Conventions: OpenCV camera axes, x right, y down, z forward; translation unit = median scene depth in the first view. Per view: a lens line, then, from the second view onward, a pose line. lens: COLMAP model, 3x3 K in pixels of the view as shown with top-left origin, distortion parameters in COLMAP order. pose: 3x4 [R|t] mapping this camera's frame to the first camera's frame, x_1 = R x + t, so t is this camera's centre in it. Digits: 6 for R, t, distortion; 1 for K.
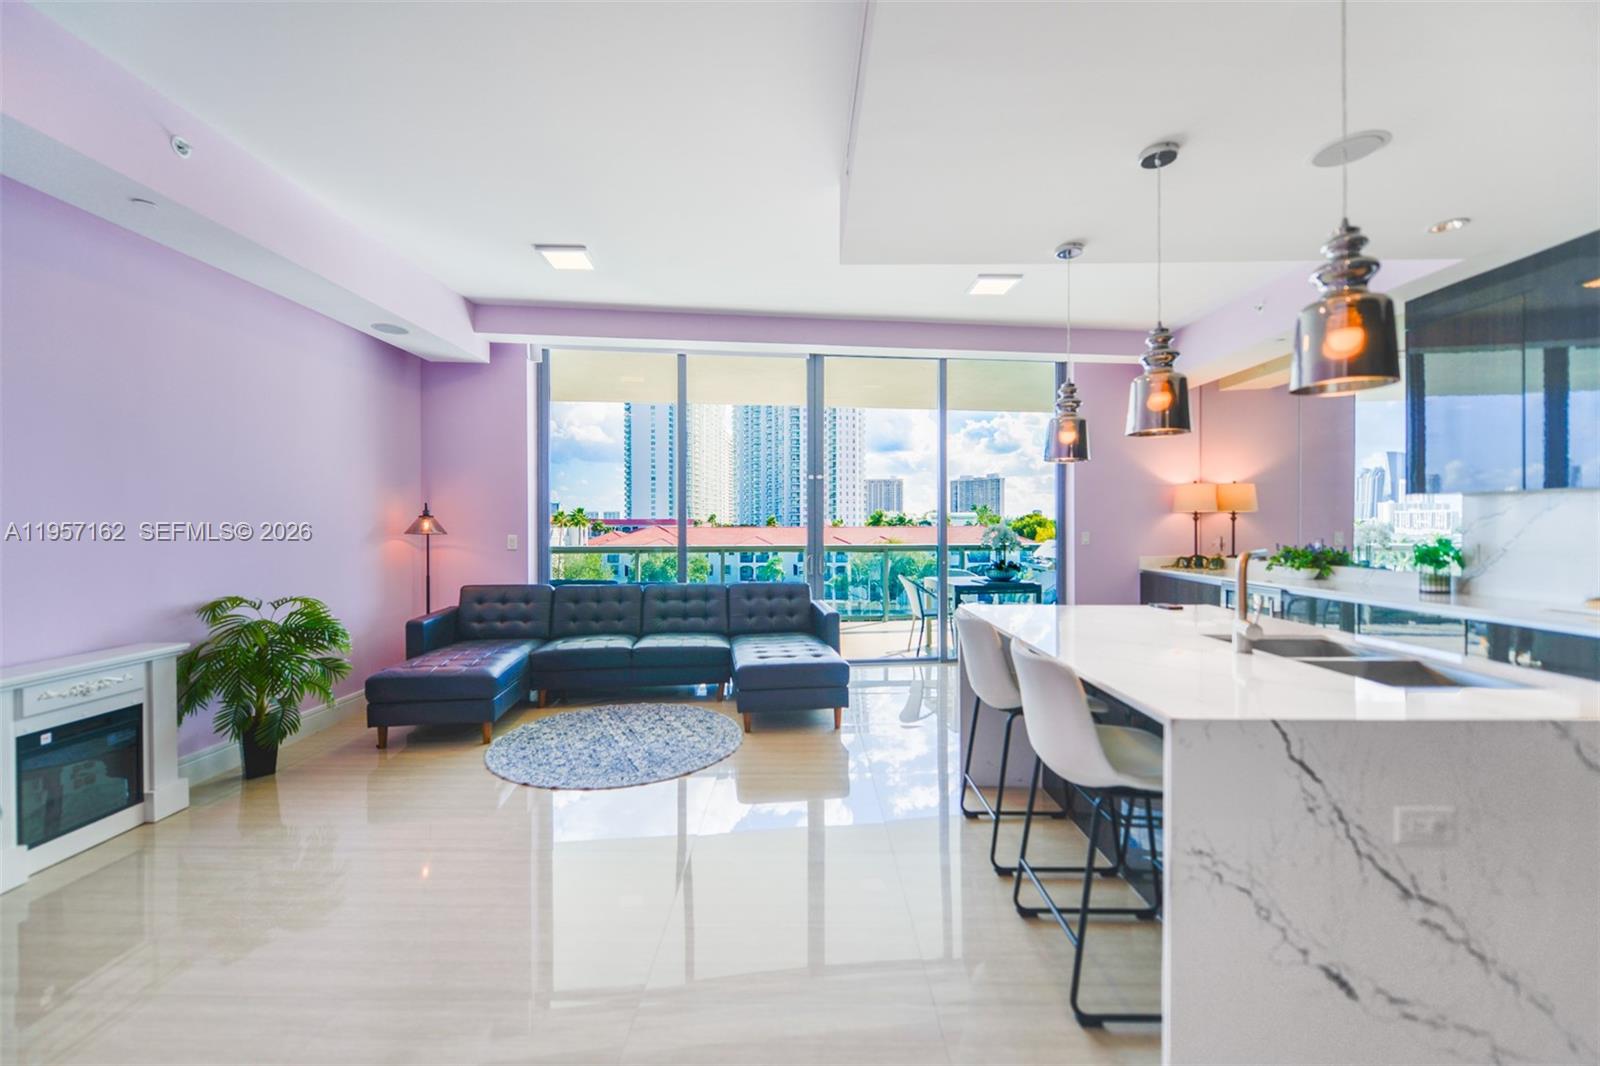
lens RADIAL K [[638.4, 0, 794.4], [0, 638.4, 527.3], [0, 0, 1]] dist [-0.002178, -0.000727]
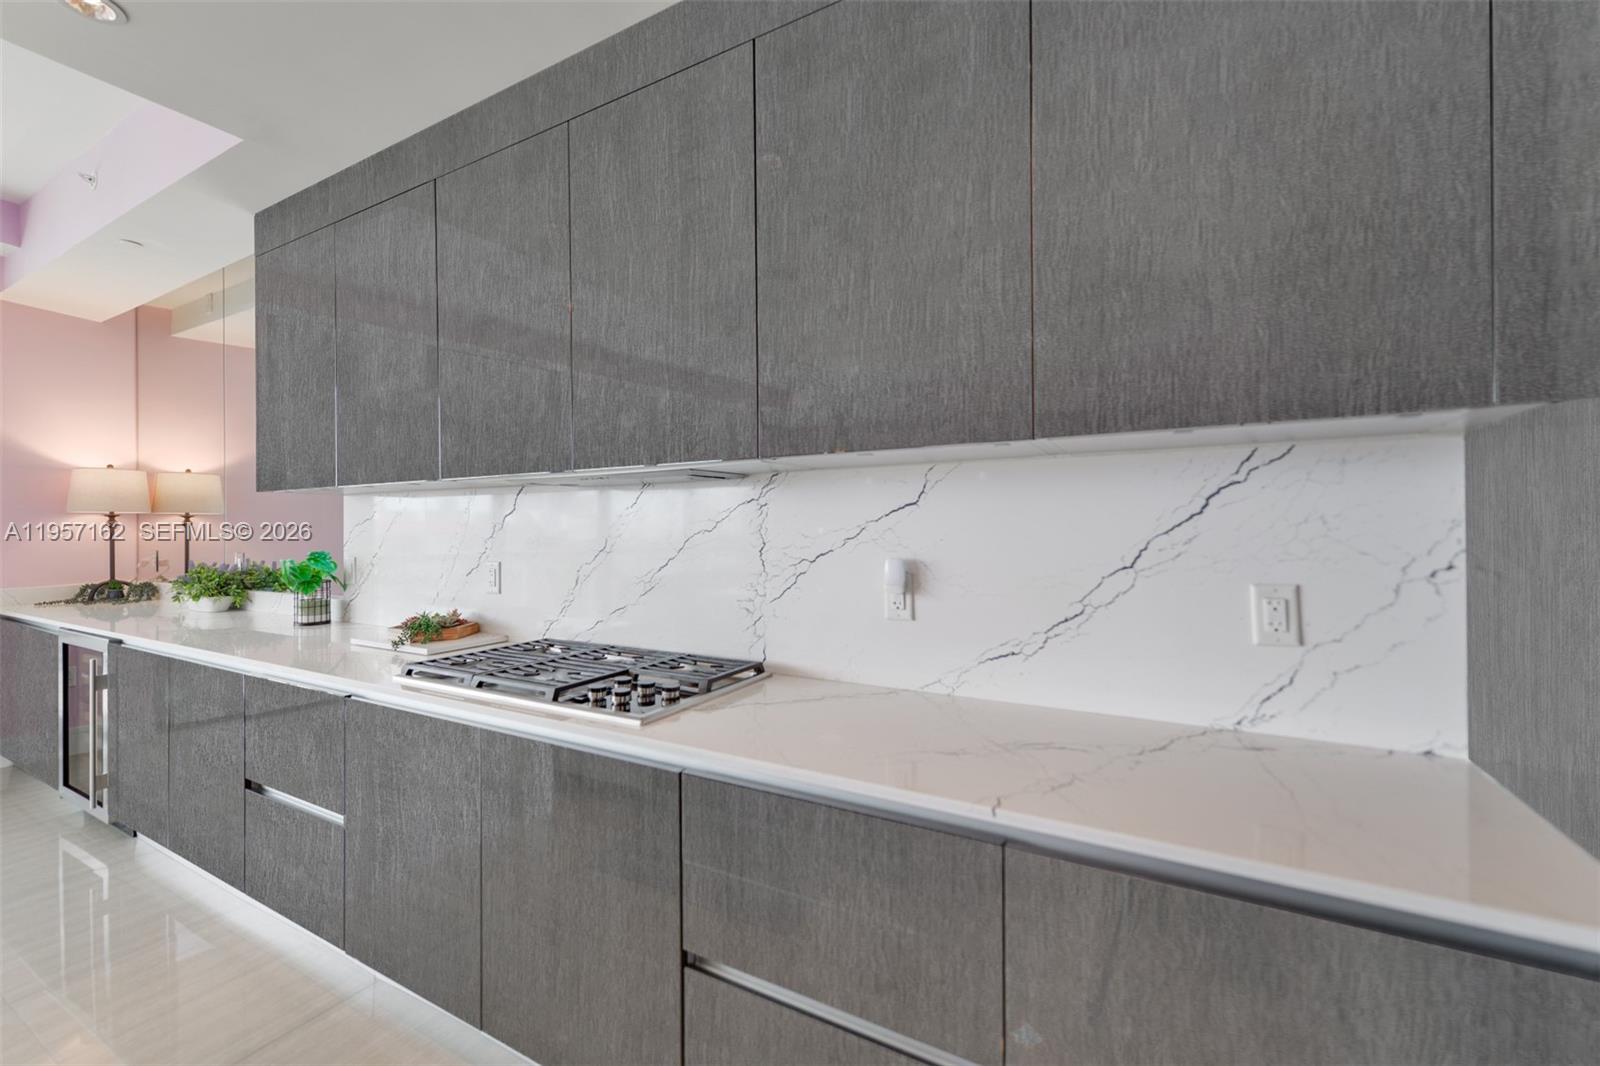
lens RADIAL K [[644.7, 0, 800.0], [0, 644.7, 533.0], [0, 0, 1]] dist [0.000042, -0.000001]
pose [[0.473117, -0.000856, 0.880999, 0.516433], [0.004861, 0.999987, -0.001639, 0.000119], [-0.880986, 0.005059, 0.473115, 0.114532]]
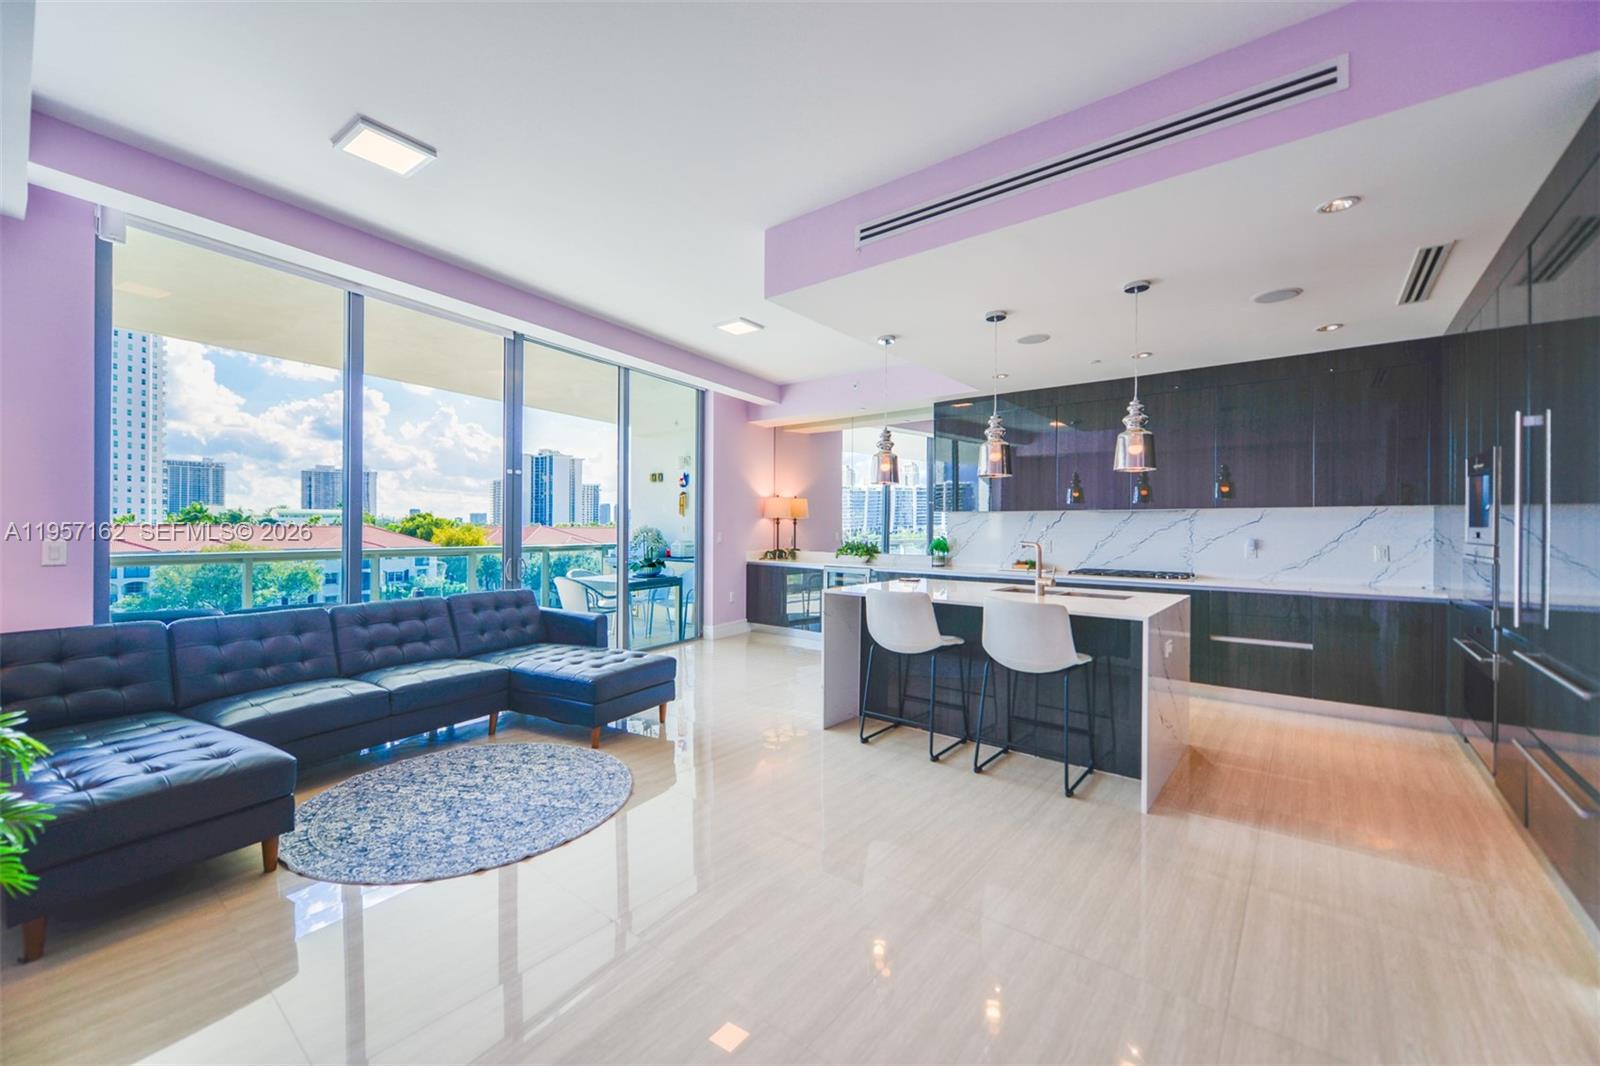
lens RADIAL K [[638.4, 0, 794.4], [0, 638.4, 527.3], [0, 0, 1]] dist [-0.002178, -0.000727]
pose [[0.617110, 0.005359, 0.786858, -0.557986], [-0.004222, 0.999985, -0.003499, 0.001169], [-0.786865, -0.001163, 0.617124, 0.177180]]
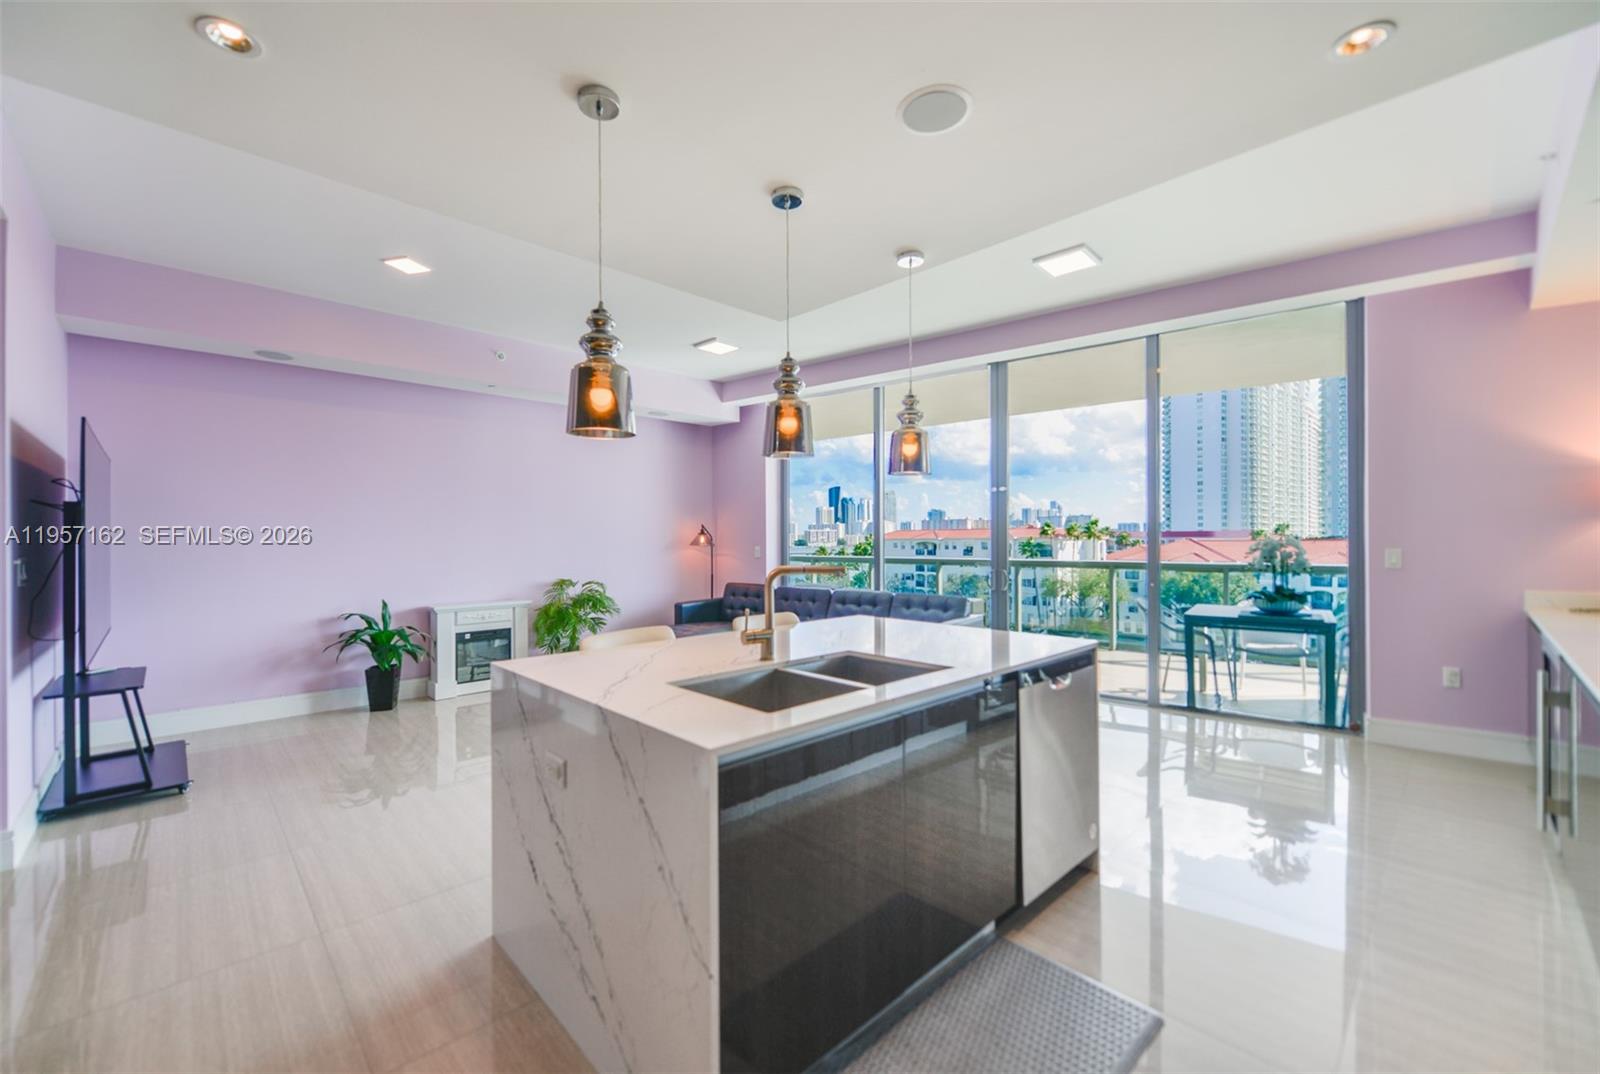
lens RADIAL K [[648.2, 0, 793.4], [0, 648.2, 541.7], [0, 0, 1]] dist [0.000889, -0.000046]
pose [[0.699000, 0.001856, -0.715119, 0.672446], [0.000059, 0.999996, 0.002653, -0.002893], [0.715122, -0.001896, 0.698997, 0.120182]]
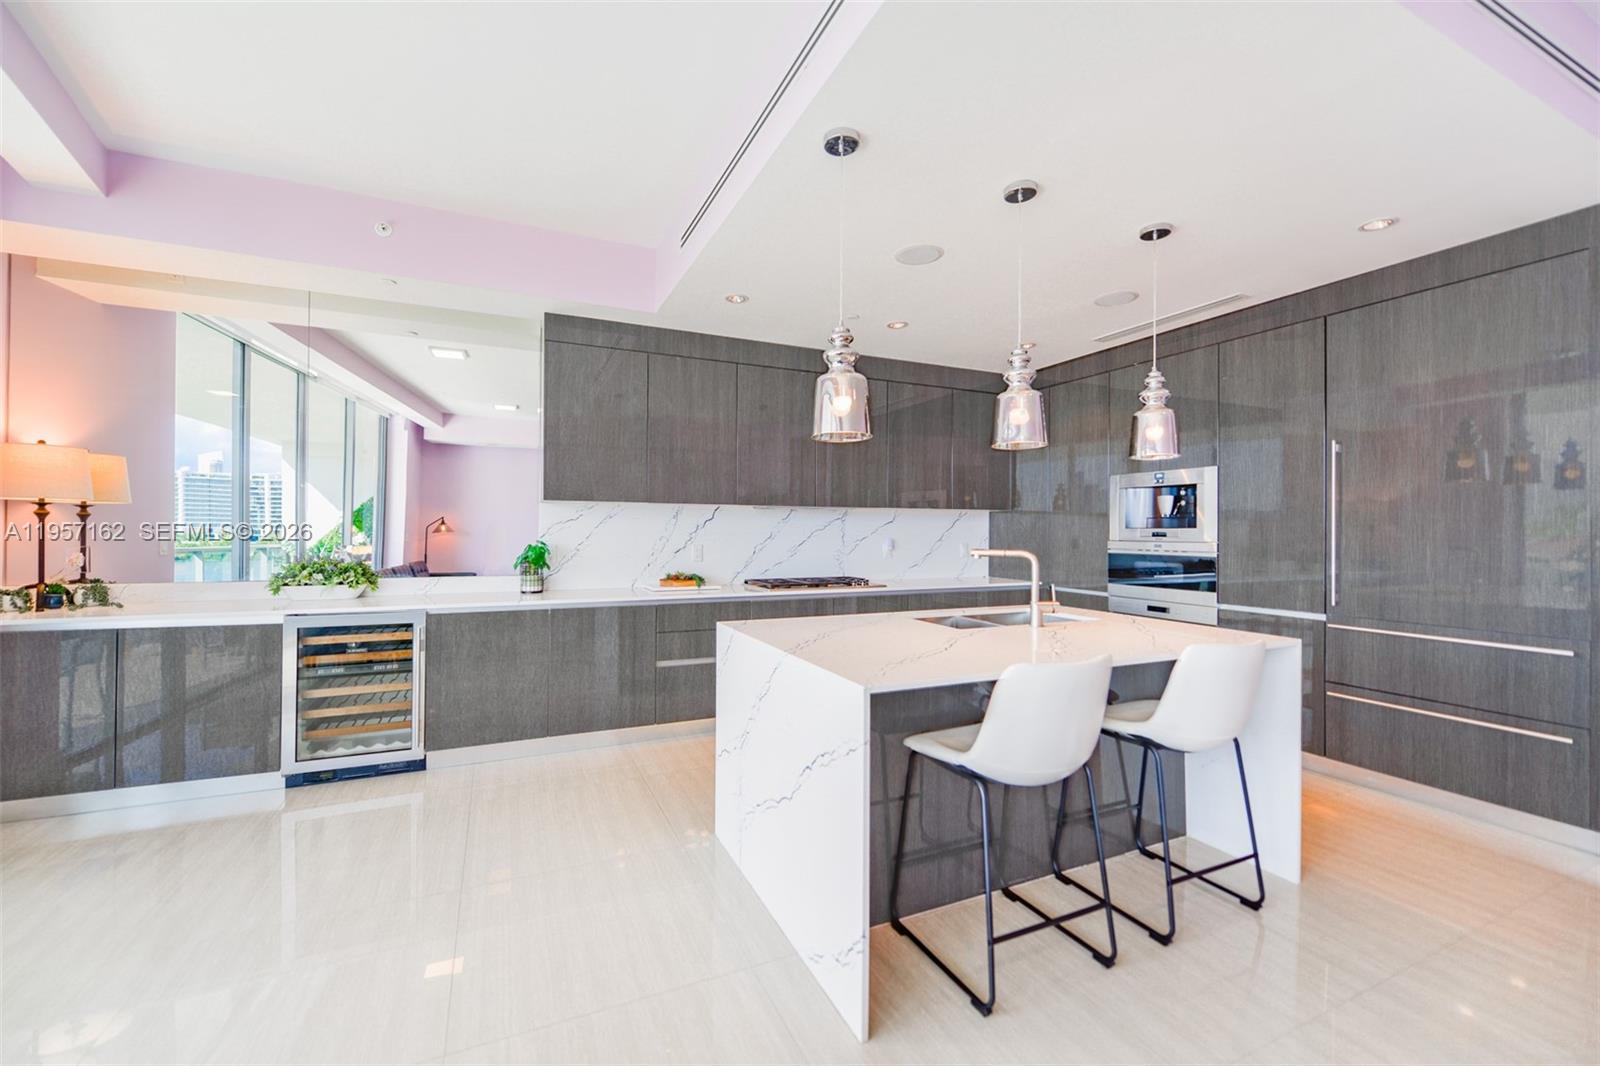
lens RADIAL K [[642.2, 0, 797.4], [0, 642.2, 525.2], [0, 0, 1]] dist [0.016826, -0.000853]
pose [[-0.426784, 0.007387, 0.904323, -0.130932], [-0.001162, 0.999961, -0.008717, -0.000088], [-0.904353, -0.004772, -0.426759, 0.895668]]
